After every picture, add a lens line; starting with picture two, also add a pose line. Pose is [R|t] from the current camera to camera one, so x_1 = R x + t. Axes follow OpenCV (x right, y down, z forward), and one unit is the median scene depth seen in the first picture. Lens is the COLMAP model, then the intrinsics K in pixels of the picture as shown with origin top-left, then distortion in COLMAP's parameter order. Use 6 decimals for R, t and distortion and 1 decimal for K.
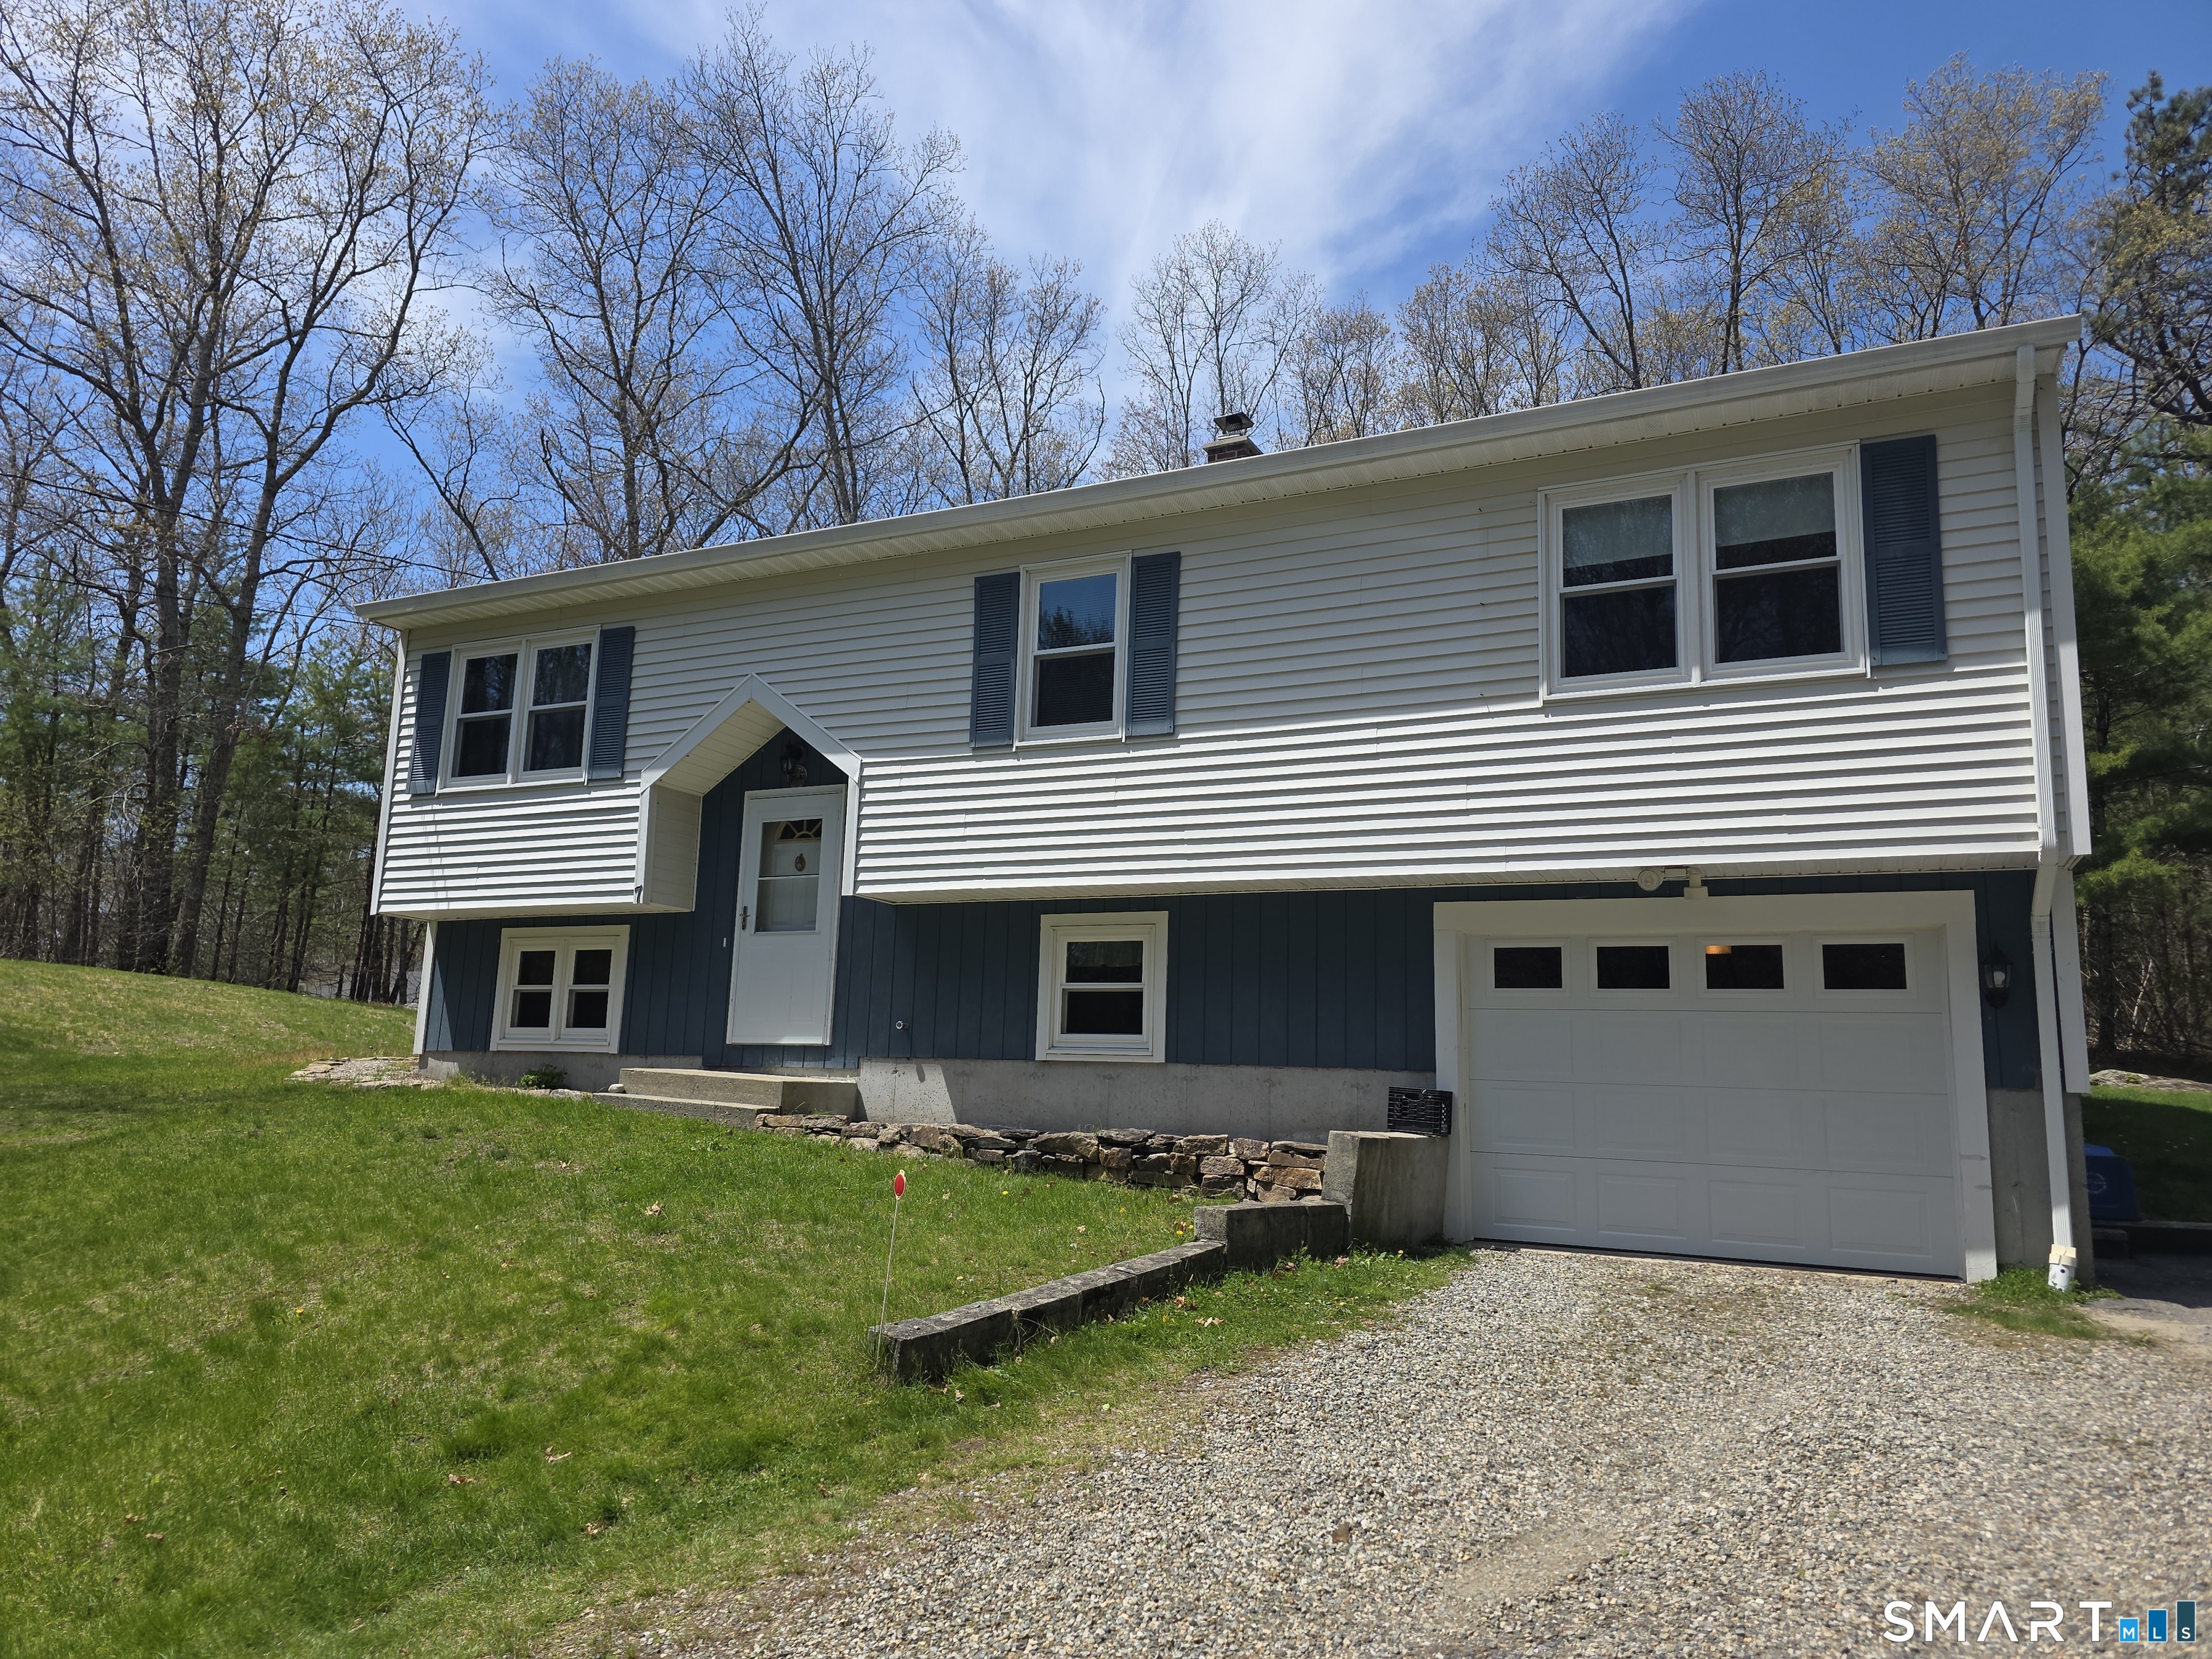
lens RADIAL K [[1477.5, 0, 1104.6], [0, 1477.5, 815.9], [0, 0, 1]] dist [0.061374, -0.052283]
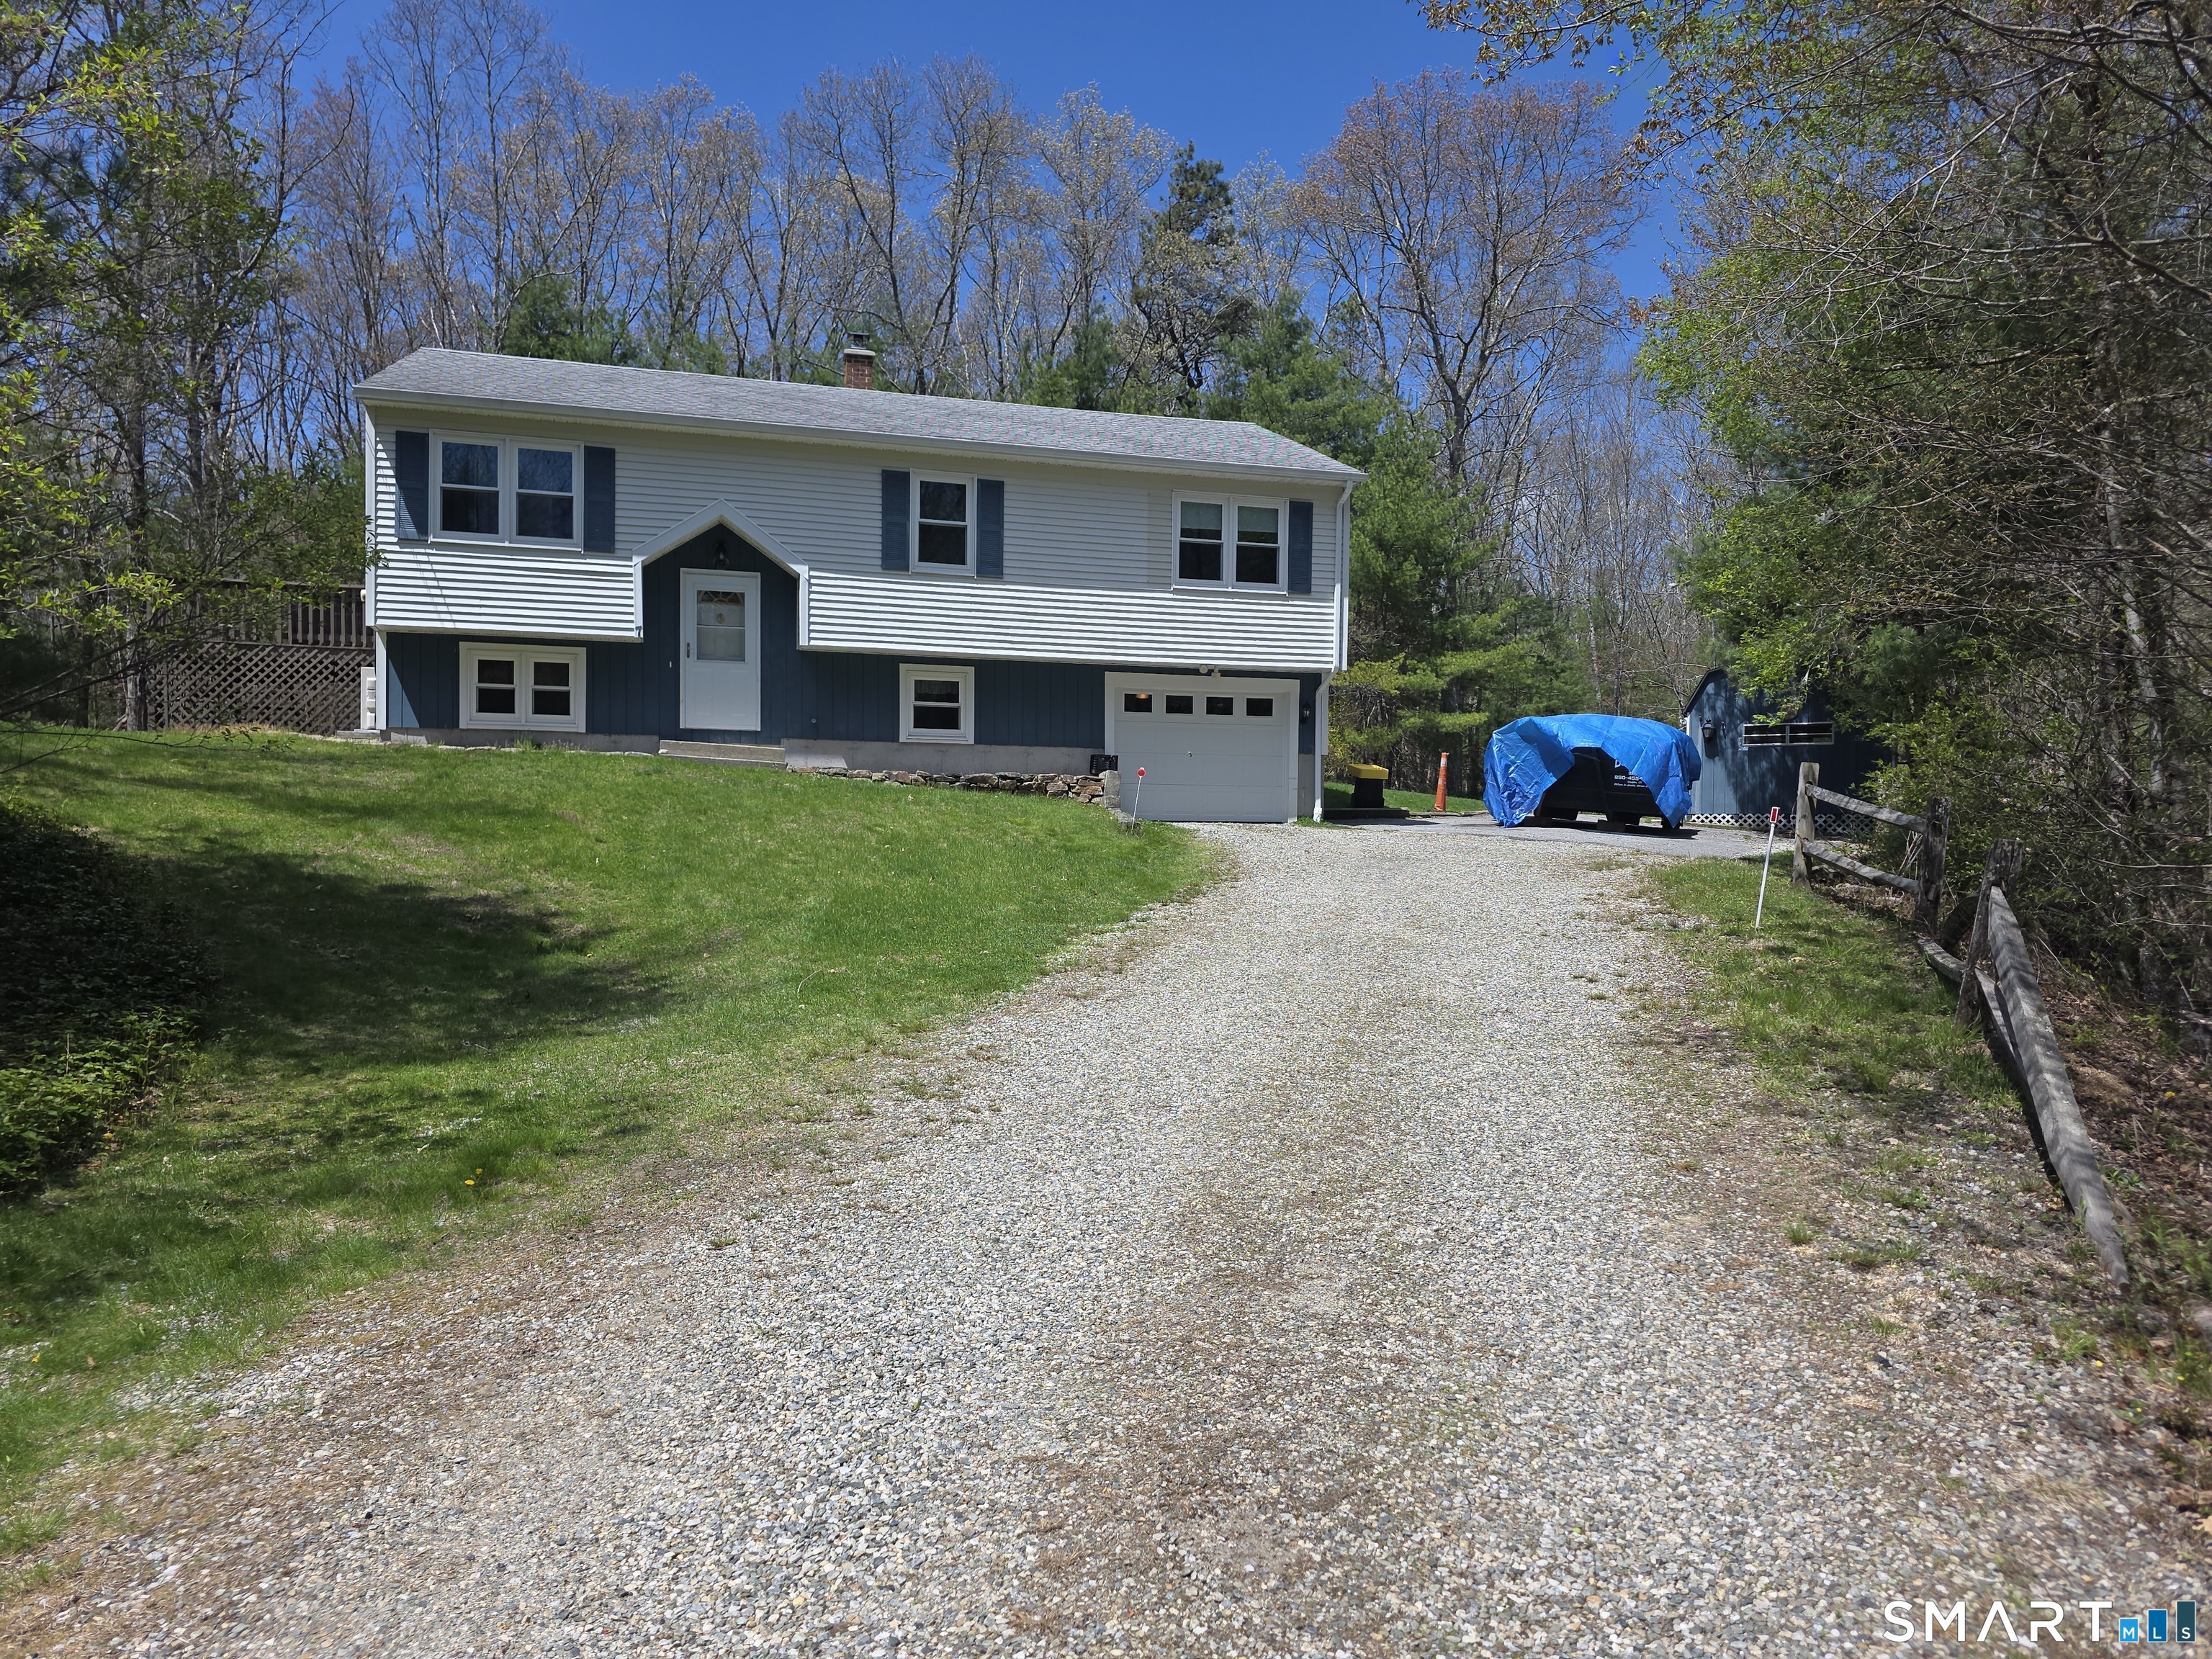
lens RADIAL K [[1477.5, 0, 1113.4], [0, 1477.5, 845.0], [0, 0, 1]] dist [0.061374, -0.052283]
pose [[0.740562, -0.027062, 0.671443, -1.114312], [-0.110771, 0.980604, 0.161696, -0.040054], [-0.662795, -0.194122, 0.723200, -0.567980]]
